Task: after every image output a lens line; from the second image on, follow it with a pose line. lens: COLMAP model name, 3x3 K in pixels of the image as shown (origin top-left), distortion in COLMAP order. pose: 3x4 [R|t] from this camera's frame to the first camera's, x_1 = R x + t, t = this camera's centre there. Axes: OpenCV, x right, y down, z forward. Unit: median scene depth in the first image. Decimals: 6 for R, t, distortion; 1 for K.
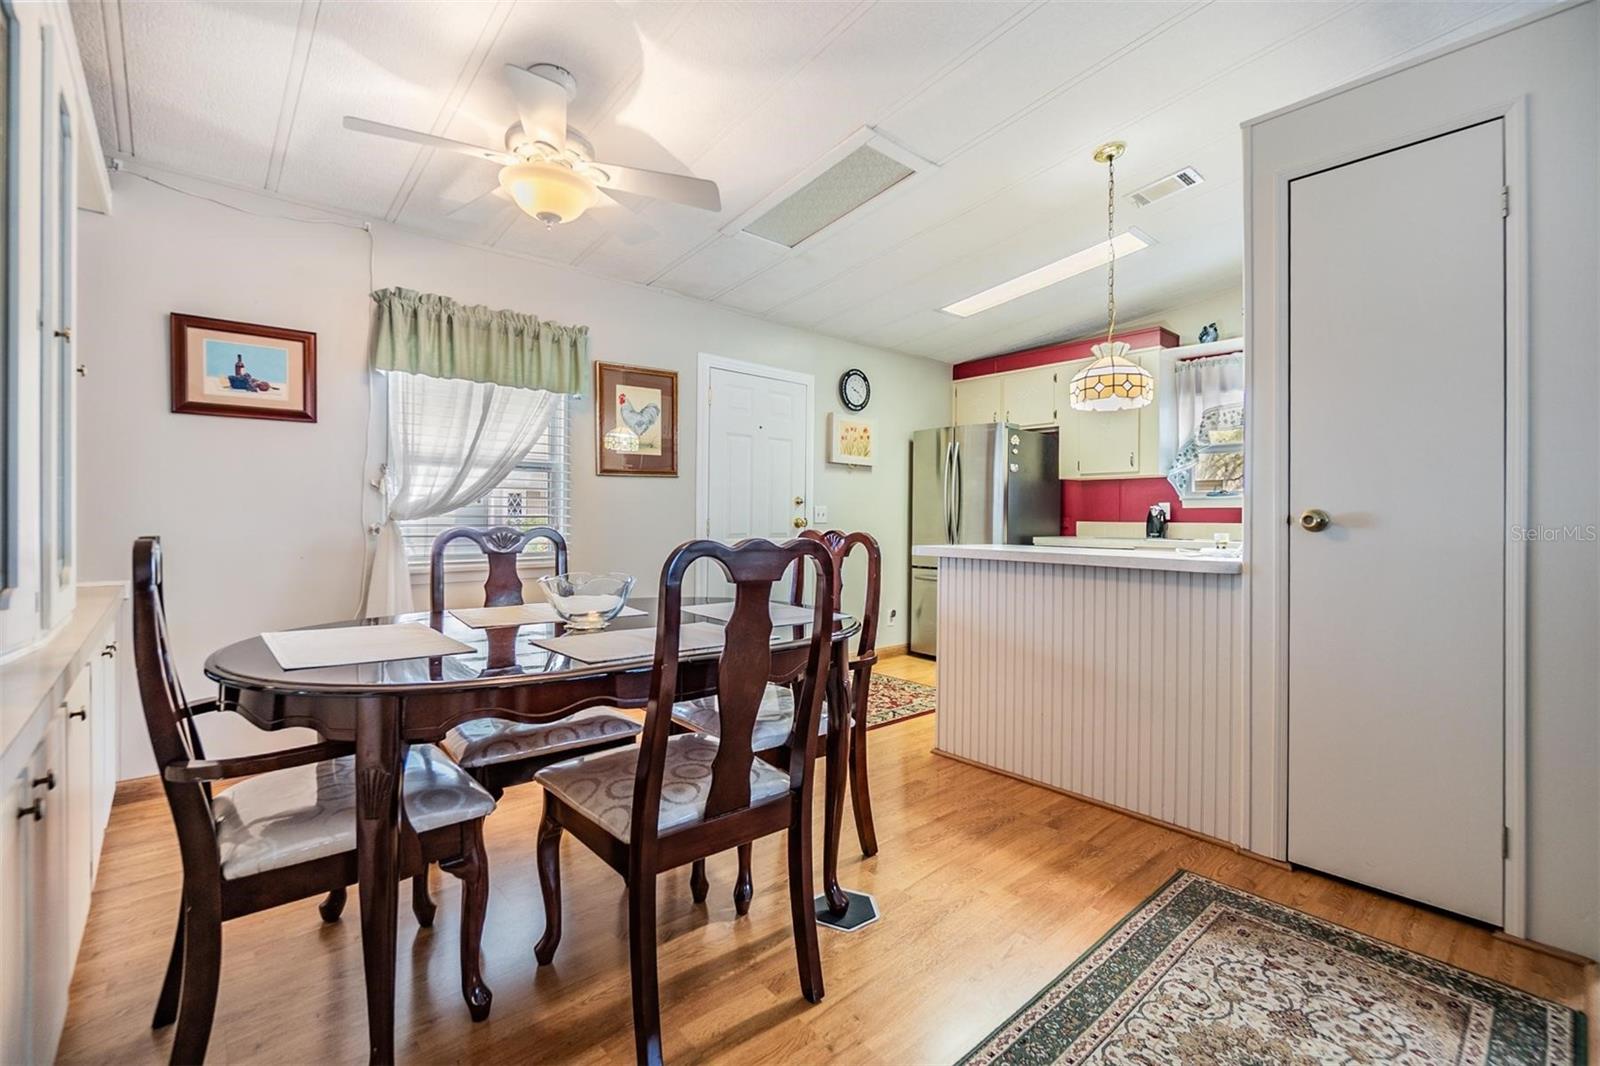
lens RADIAL K [[698.2, 0, 795.7], [0, 698.2, 518.2], [0, 0, 1]] dist [-0.006126, 0.000953]
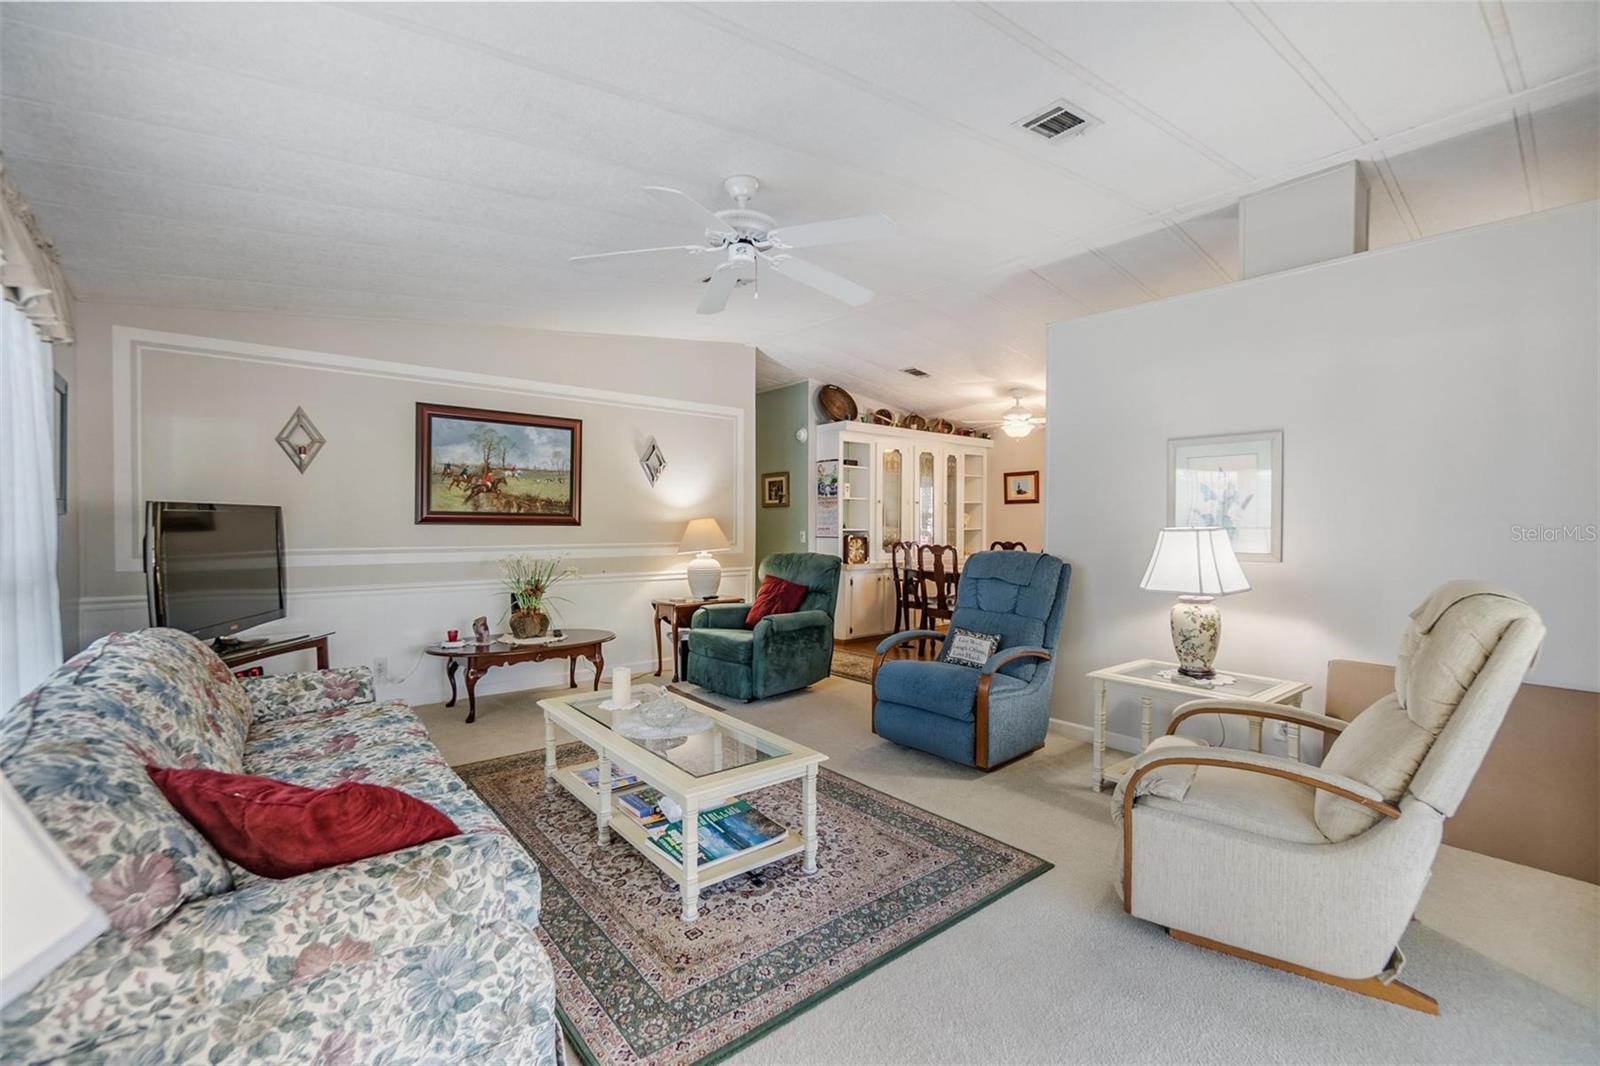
lens RADIAL K [[698.2, 0, 787.9], [0, 698.2, 533.2], [0, 0, 1]] dist [-0.006126, 0.000953]
pose [[-0.030979, 0.008403, -0.999485, 1.961657], [-0.005301, 0.999949, 0.008571, -0.034073], [0.999506, 0.005564, -0.030933, 0.089333]]
